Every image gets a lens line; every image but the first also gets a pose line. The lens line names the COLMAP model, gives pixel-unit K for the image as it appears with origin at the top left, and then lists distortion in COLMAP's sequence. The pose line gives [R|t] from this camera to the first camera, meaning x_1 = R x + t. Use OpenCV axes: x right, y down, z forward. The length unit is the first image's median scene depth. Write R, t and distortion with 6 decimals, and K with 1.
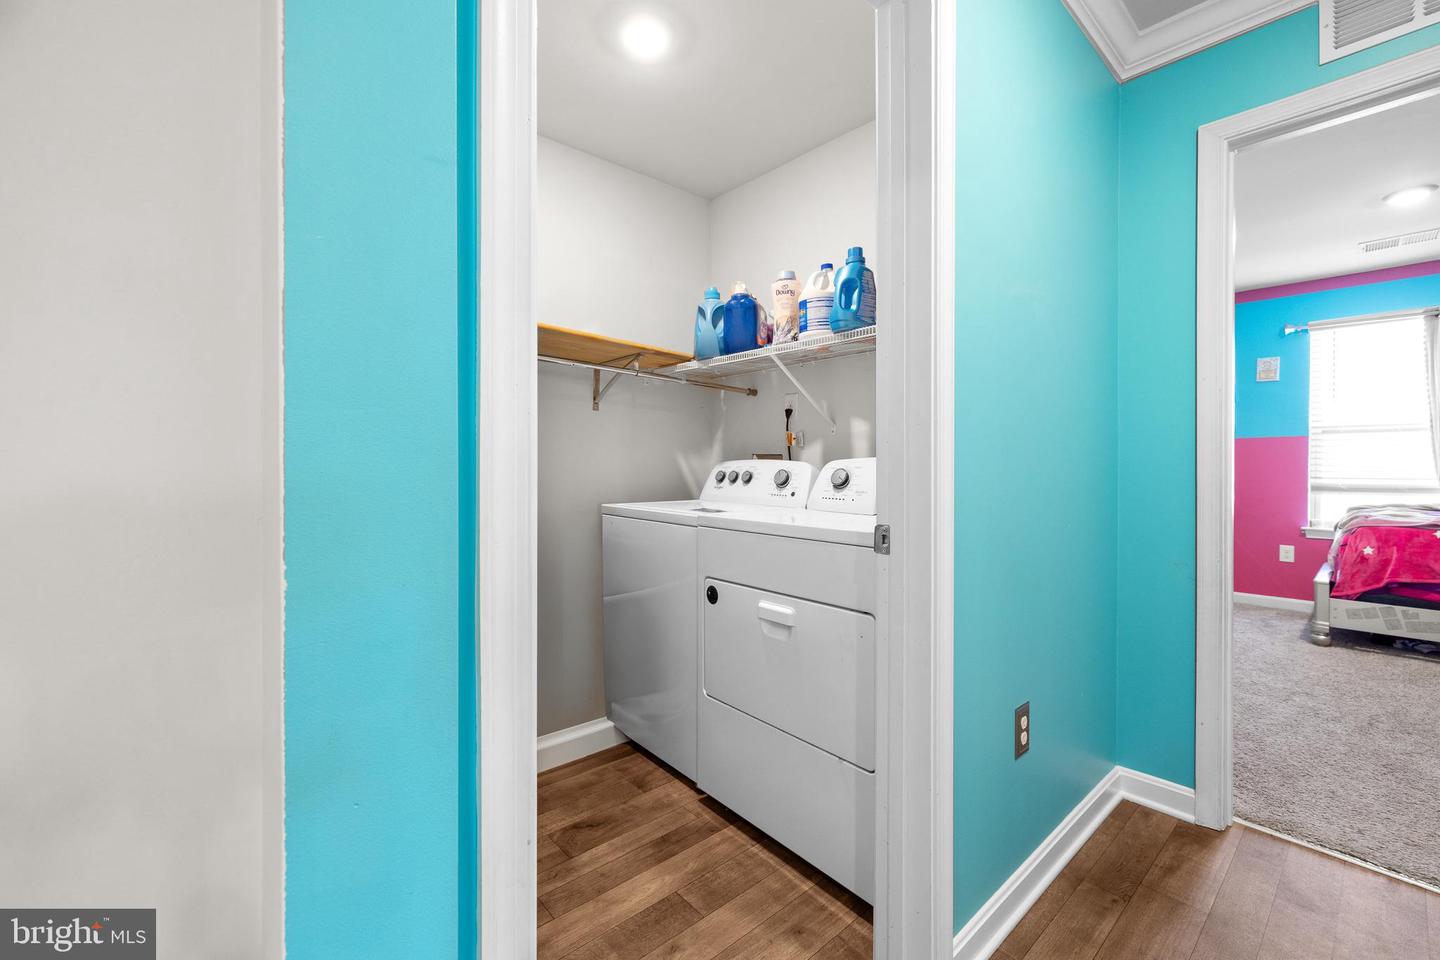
lens RADIAL K [[599.5, 0, 720.0], [0, 599.5, 480.0], [0, 0, 1]] dist [-0.002029, -0.000625]
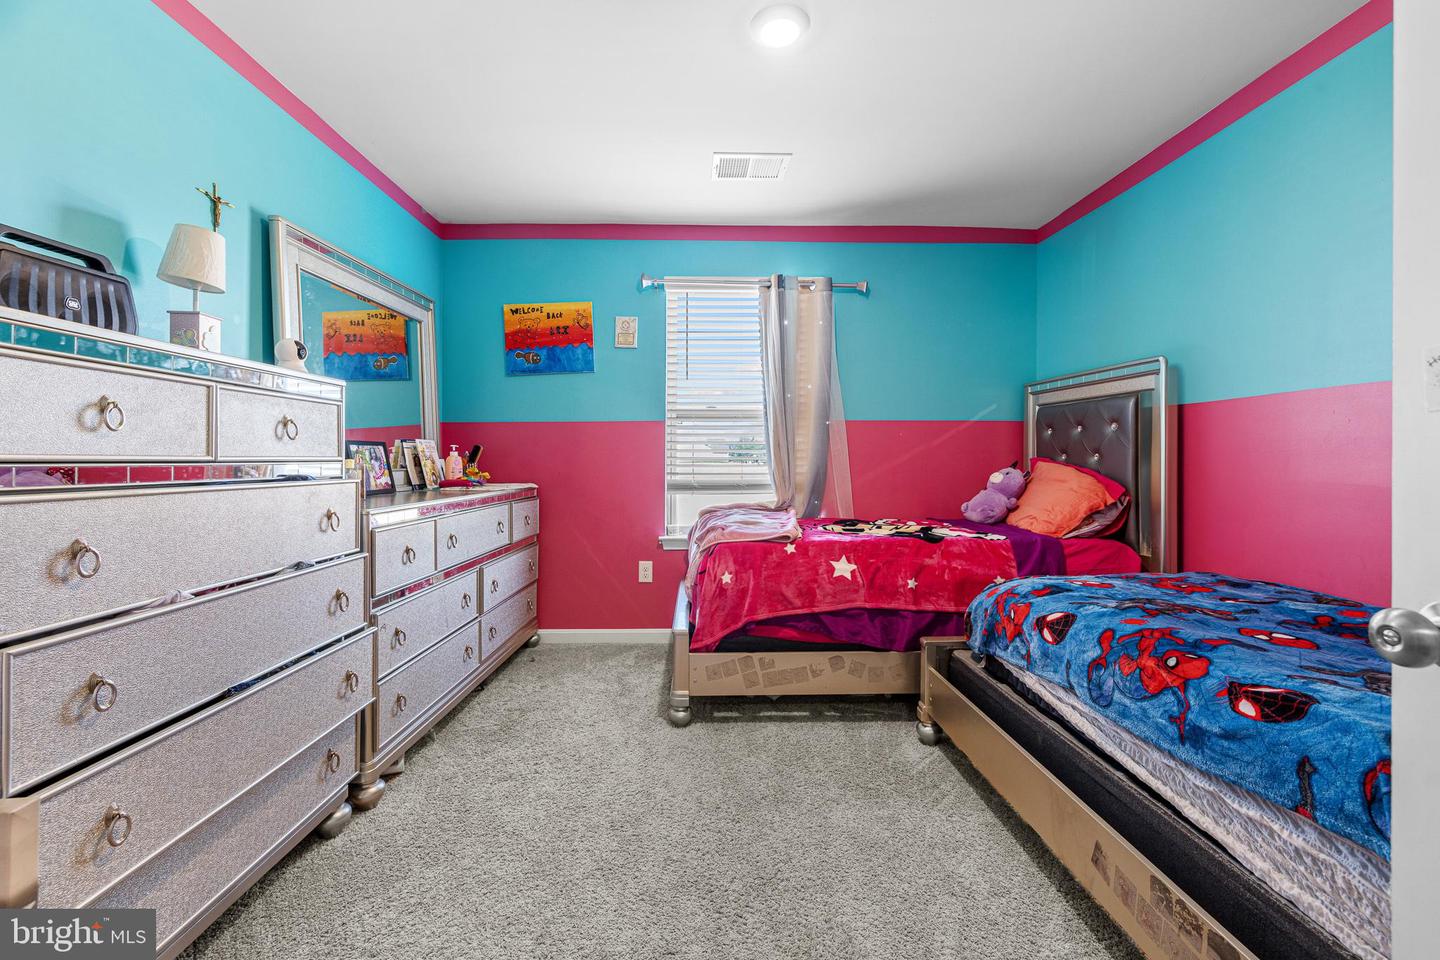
lens RADIAL K [[599.5, 0, 720.0], [0, 599.5, 480.0], [0, 0, 1]] dist [-0.002029, -0.000625]
pose [[0.645101, -0.013018, 0.763987, 0.526138], [0.003172, 0.999892, 0.014359, -0.008488], [-0.764091, -0.006840, 0.645072, 0.535925]]
